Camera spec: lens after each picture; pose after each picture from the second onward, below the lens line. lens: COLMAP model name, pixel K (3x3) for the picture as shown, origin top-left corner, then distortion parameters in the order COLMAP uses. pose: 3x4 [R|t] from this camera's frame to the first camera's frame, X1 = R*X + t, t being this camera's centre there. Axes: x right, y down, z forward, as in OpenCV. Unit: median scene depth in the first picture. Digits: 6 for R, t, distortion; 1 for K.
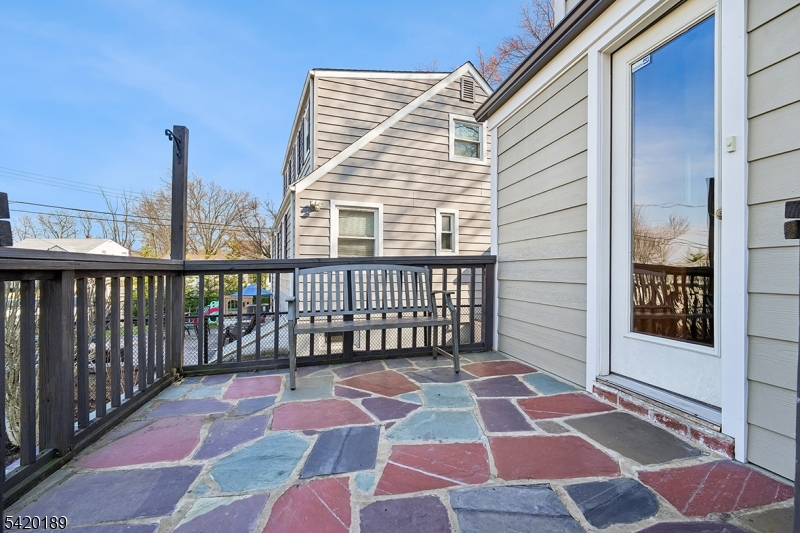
lens RADIAL K [[374.9, 0, 405.1], [0, 374.9, 263.6], [0, 0, 1]] dist [0.002066, -0.000399]
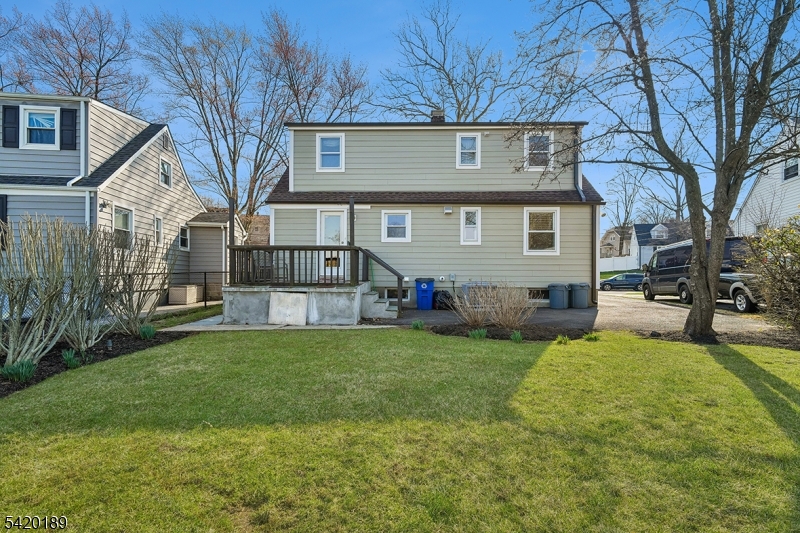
lens RADIAL K [[377.1, 0, 401.1], [0, 377.1, 276.6], [0, 0, 1]] dist [-0.003884, -0.001300]
pose [[0.232072, -0.009990, 0.972647, -1.367831], [-0.020175, 0.999683, 0.015082, 0.075157], [-0.972489, -0.023123, 0.231797, -0.418863]]
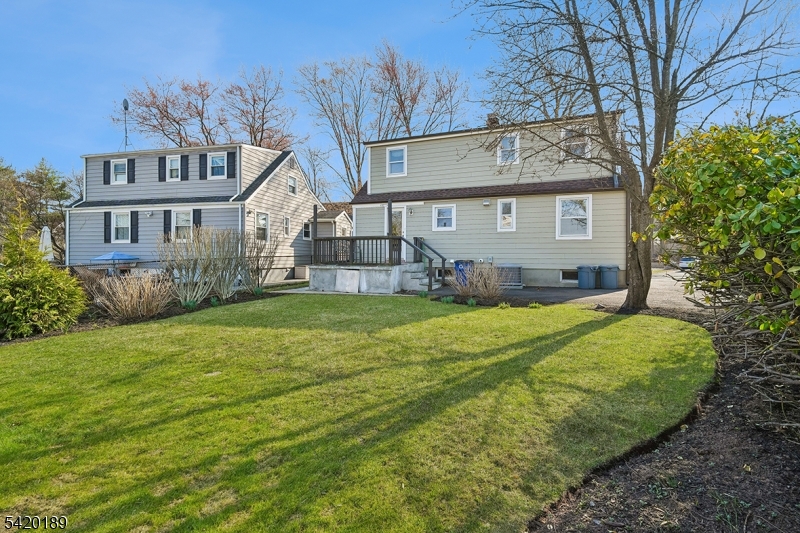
lens RADIAL K [[374.9, 0, 405.1], [0, 374.9, 263.6], [0, 0, 1]] dist [0.002066, -0.000399]
pose [[0.563109, -0.015296, 0.826241, -1.545157], [-0.016386, 0.999425, 0.029670, 0.069393], [-0.826220, -0.030247, 0.562535, -0.980189]]
